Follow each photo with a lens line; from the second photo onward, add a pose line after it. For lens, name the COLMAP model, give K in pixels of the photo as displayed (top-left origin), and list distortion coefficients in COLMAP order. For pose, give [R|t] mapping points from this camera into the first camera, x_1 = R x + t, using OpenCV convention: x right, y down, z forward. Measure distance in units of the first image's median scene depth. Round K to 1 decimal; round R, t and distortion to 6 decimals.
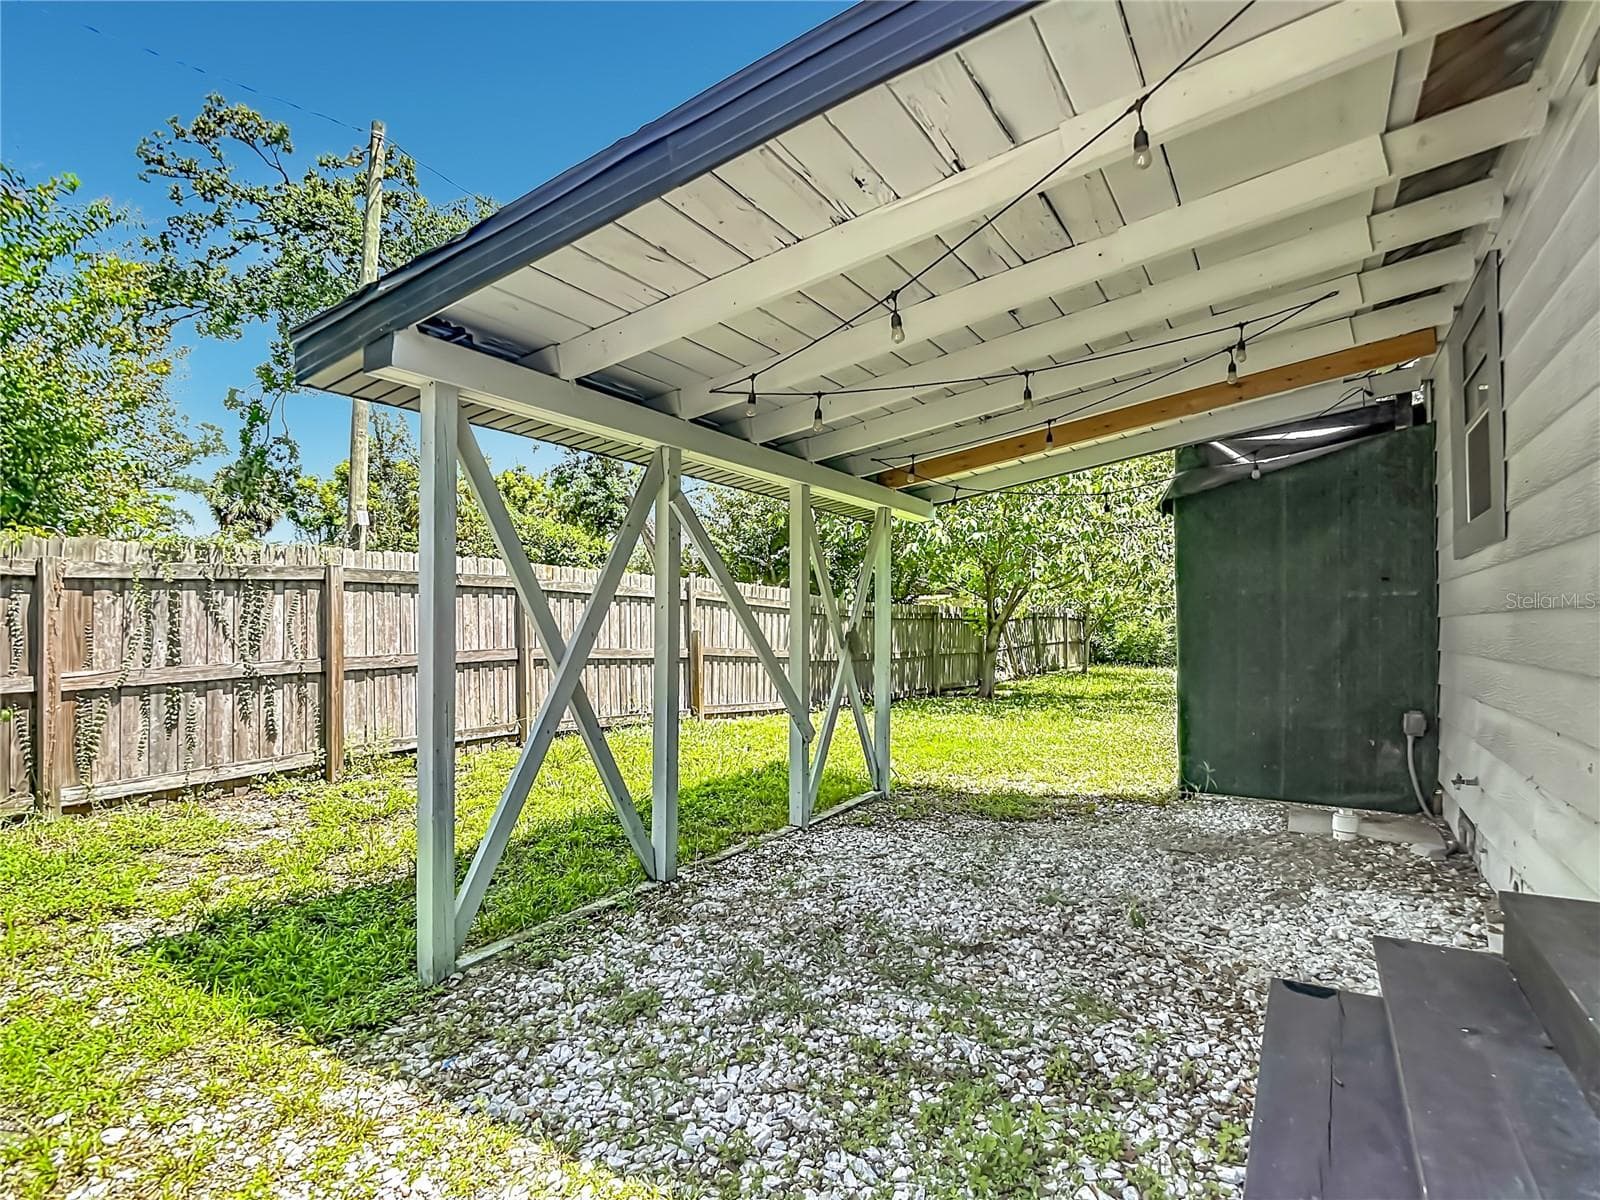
lens RADIAL K [[852.9, 0, 849.3], [0, 852.9, 608.0], [0, 0, 1]] dist [0.058068, -0.078516]
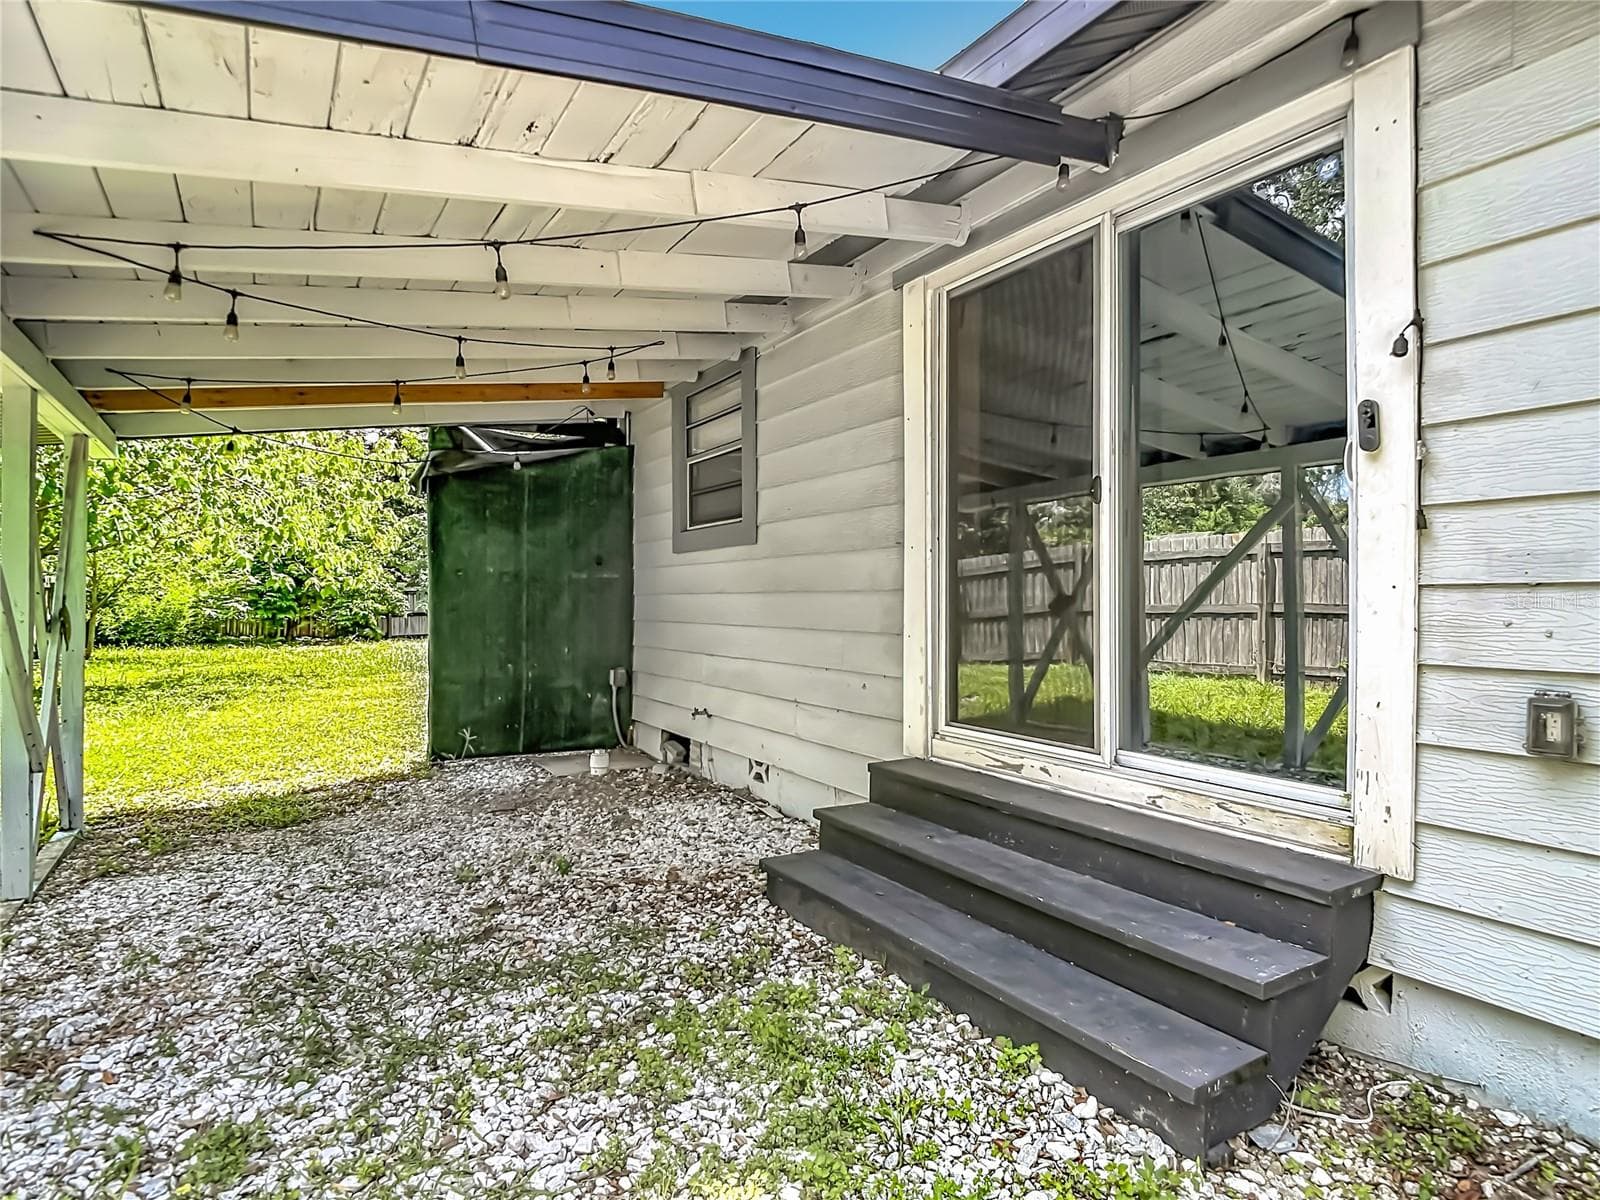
lens RADIAL K [[846.1, 0, 800.0], [0, 846.1, 600.0], [0, 0, 1]] dist [-0.012724, 0.000379]
pose [[0.494629, 0.002649, 0.869100, -0.440852], [-0.020101, 0.999763, 0.008393, 0.003845], [-0.868872, -0.021621, 0.494565, 0.200884]]
